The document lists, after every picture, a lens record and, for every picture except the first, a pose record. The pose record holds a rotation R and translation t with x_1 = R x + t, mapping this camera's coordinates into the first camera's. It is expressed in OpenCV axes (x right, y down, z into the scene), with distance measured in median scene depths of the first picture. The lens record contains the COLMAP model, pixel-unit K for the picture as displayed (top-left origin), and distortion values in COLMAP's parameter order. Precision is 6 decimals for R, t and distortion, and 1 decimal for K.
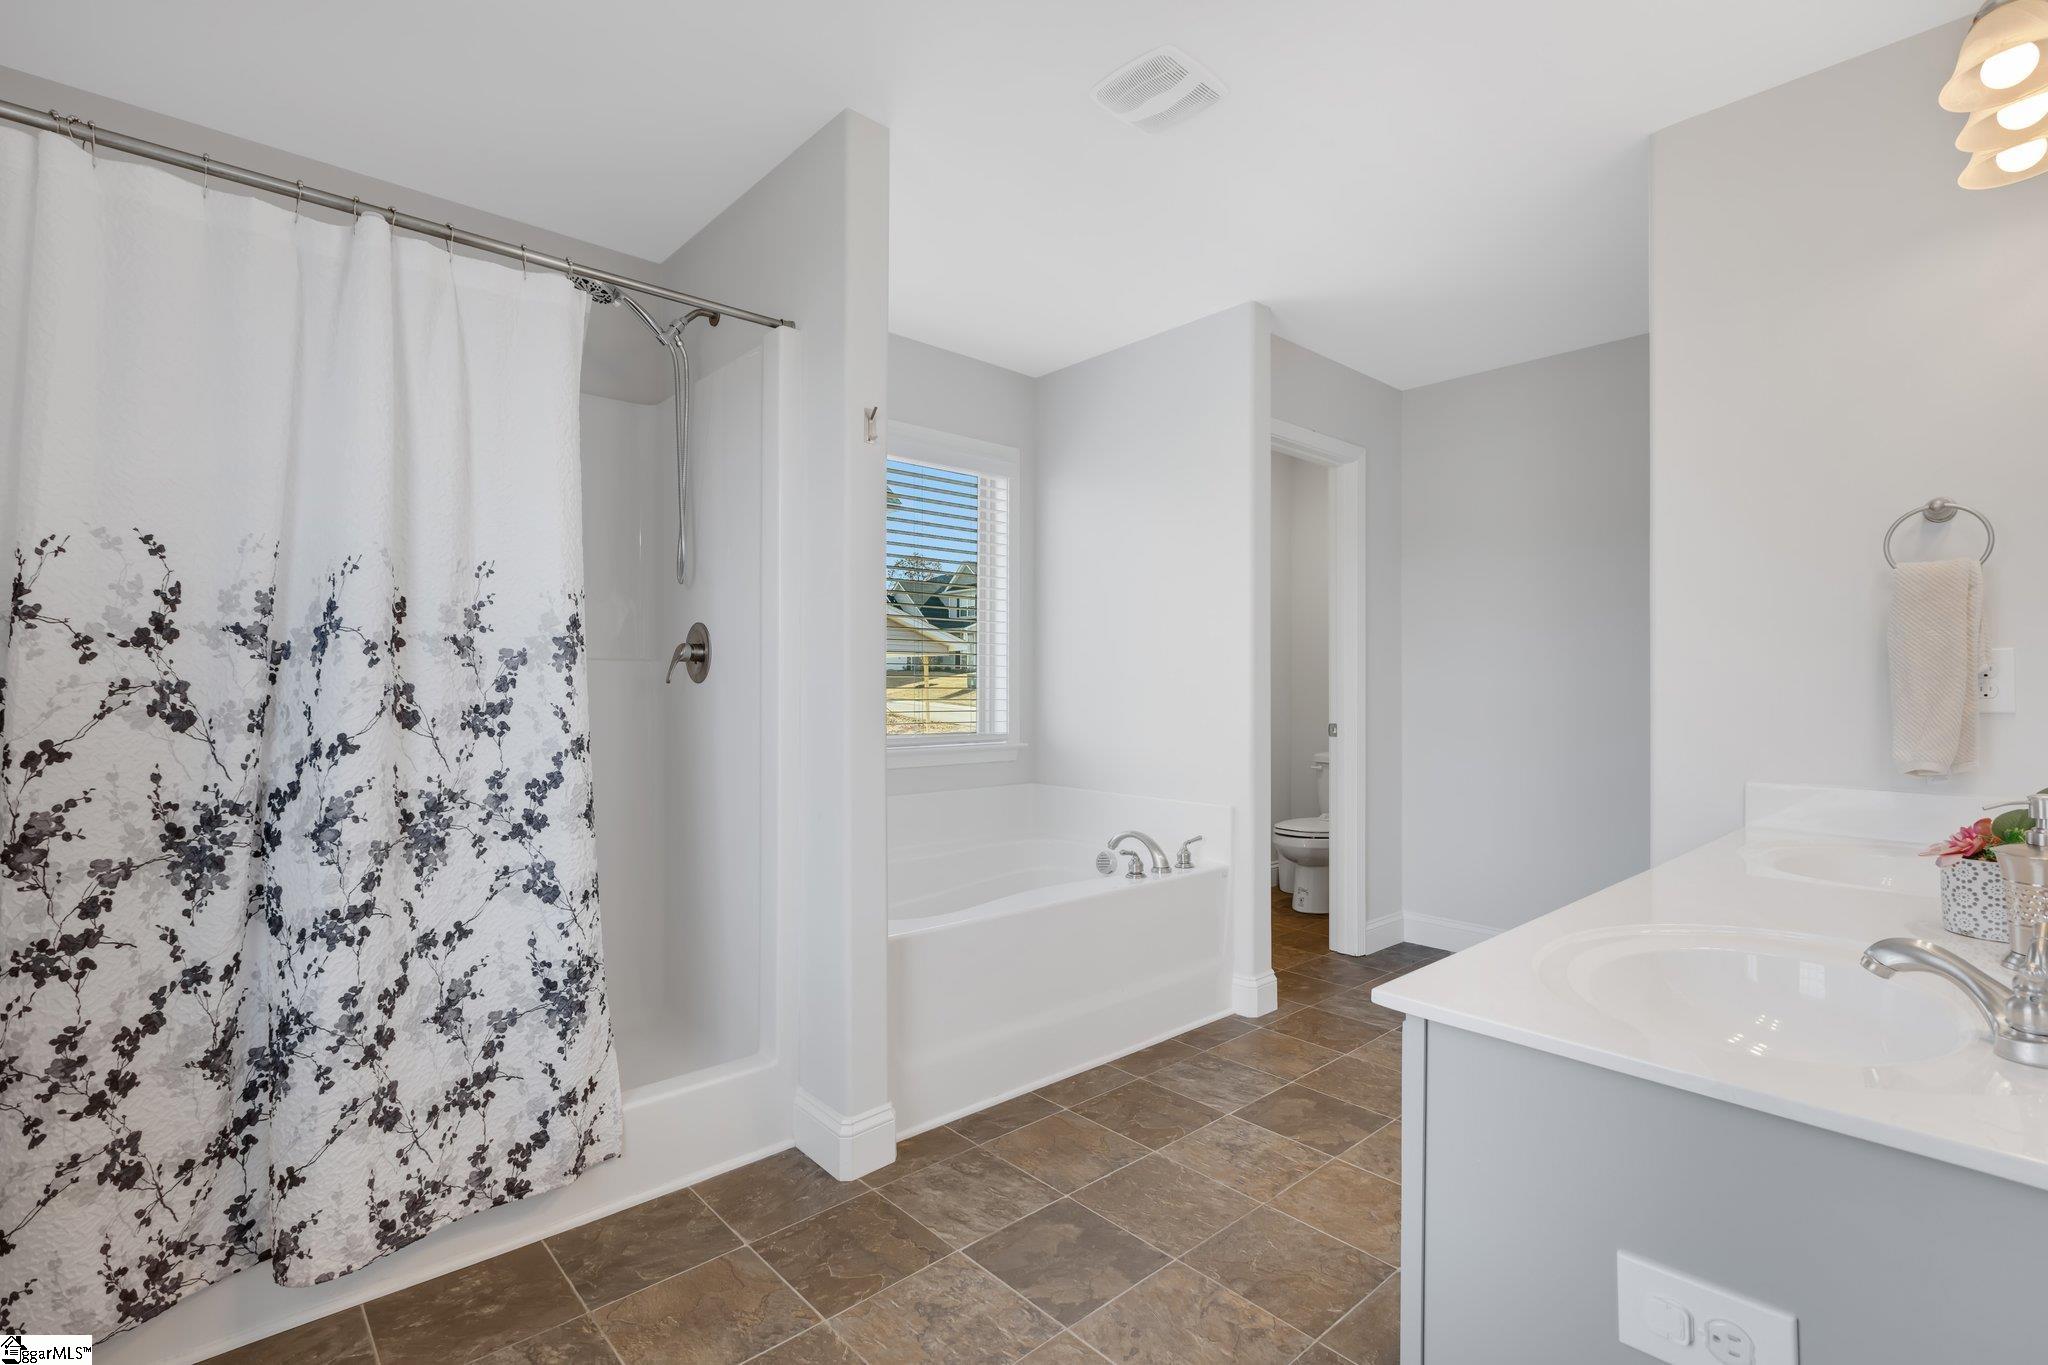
lens RADIAL K [[947.5, 0, 1002.9], [0, 947.5, 675.5], [0, 0, 1]] dist [0.020761, 0.001188]
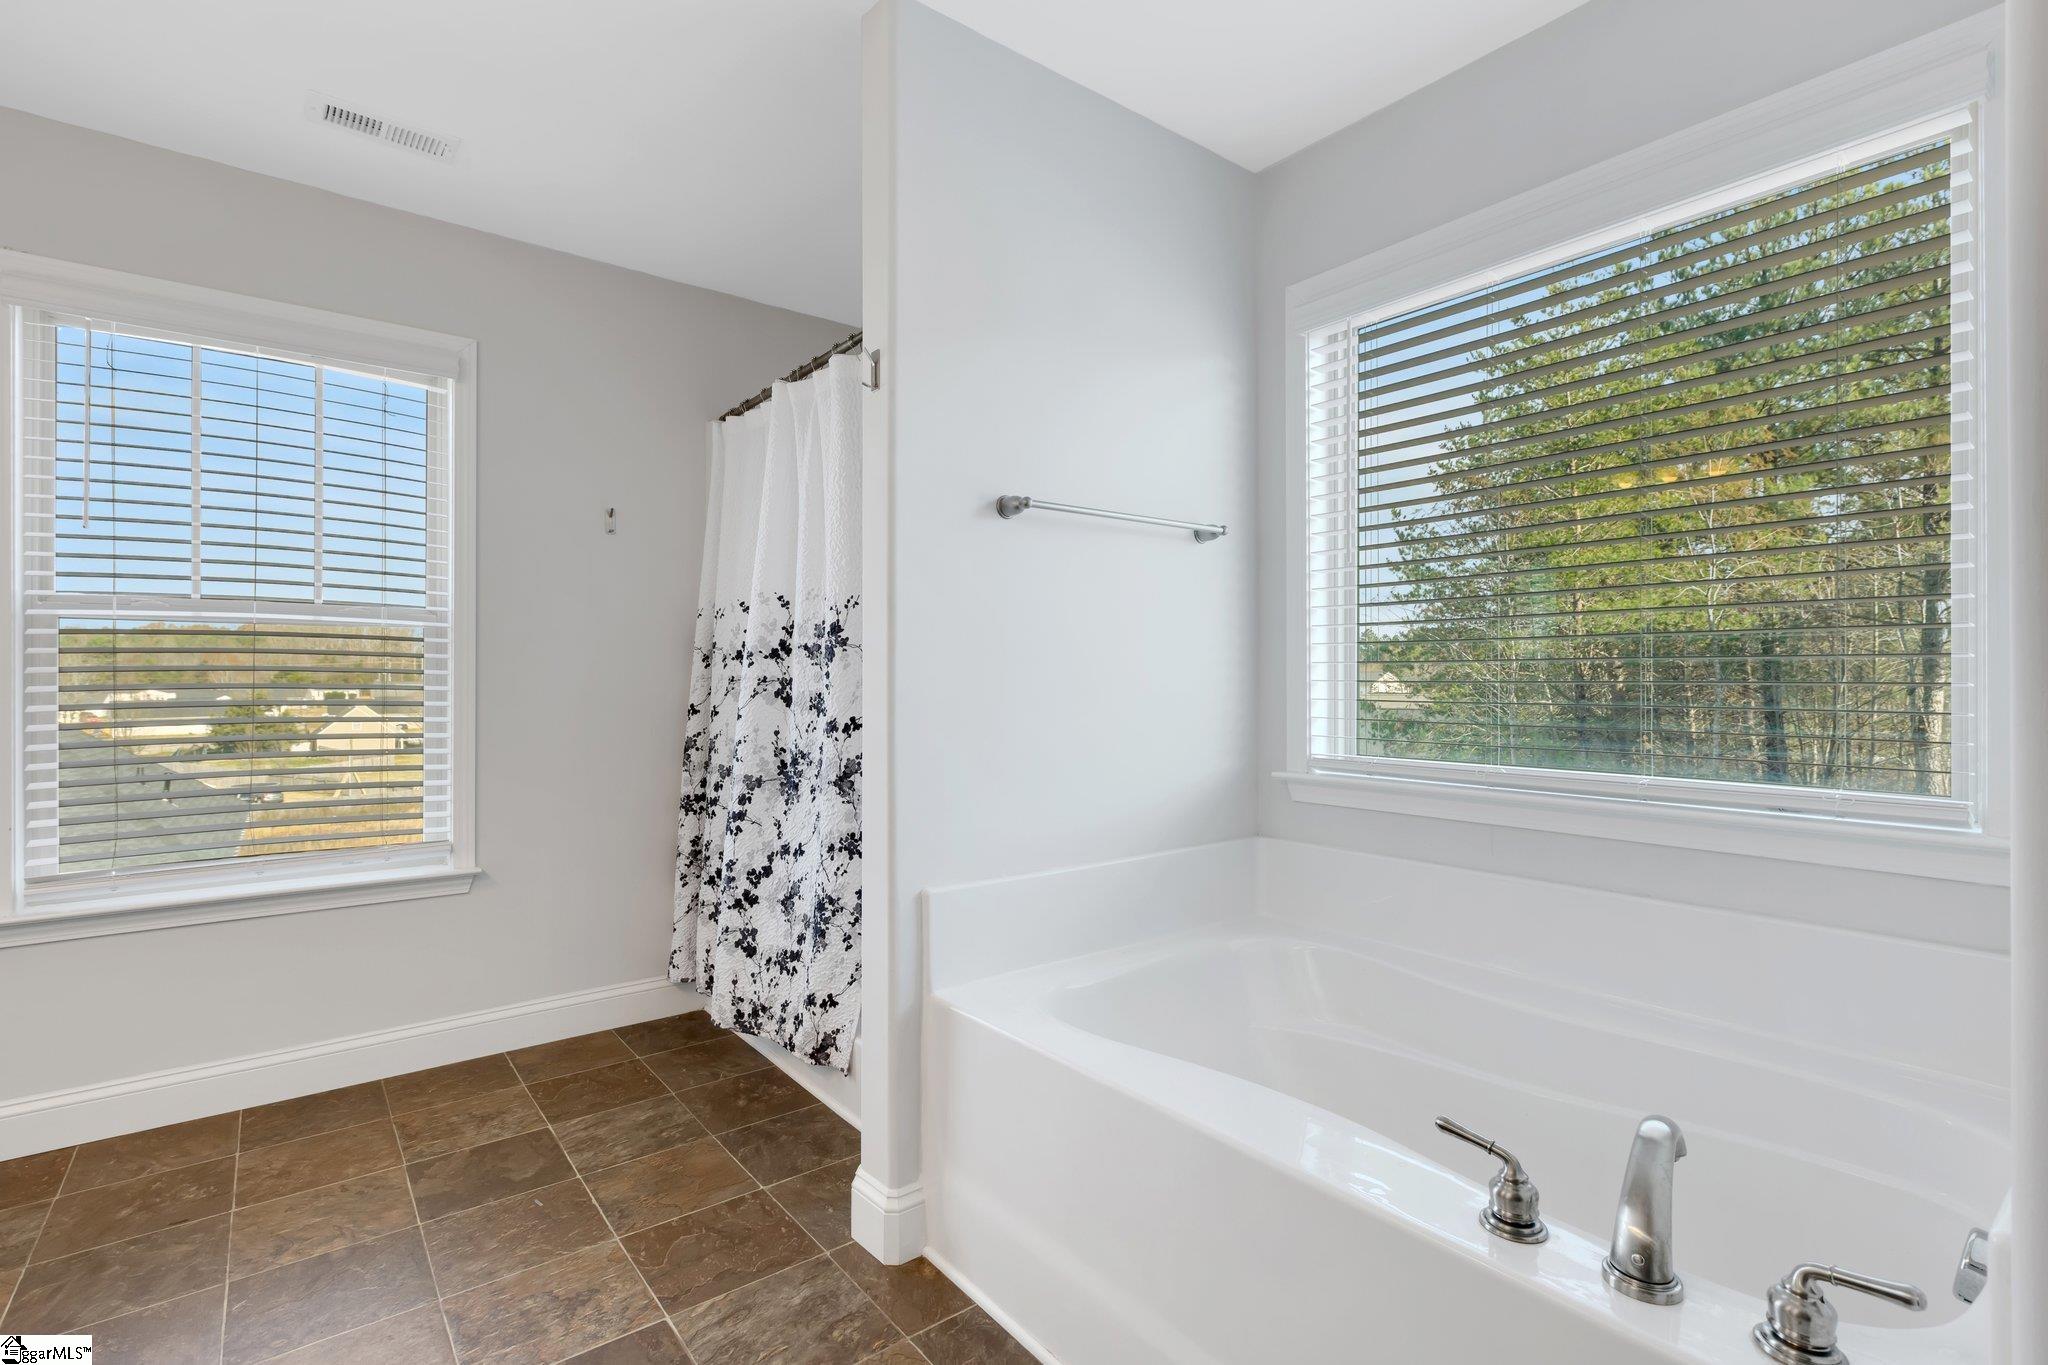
lens RADIAL K [[947.5, 0, 1026.6], [0, 947.5, 688.0], [0, 0, 1]] dist [0.020761, 0.001188]
pose [[-0.060542, 0.001884, -0.998164, 1.149502], [-0.001774, 0.999996, 0.001995, 0.031353], [0.998164, 0.001892, -0.060539, 1.686586]]
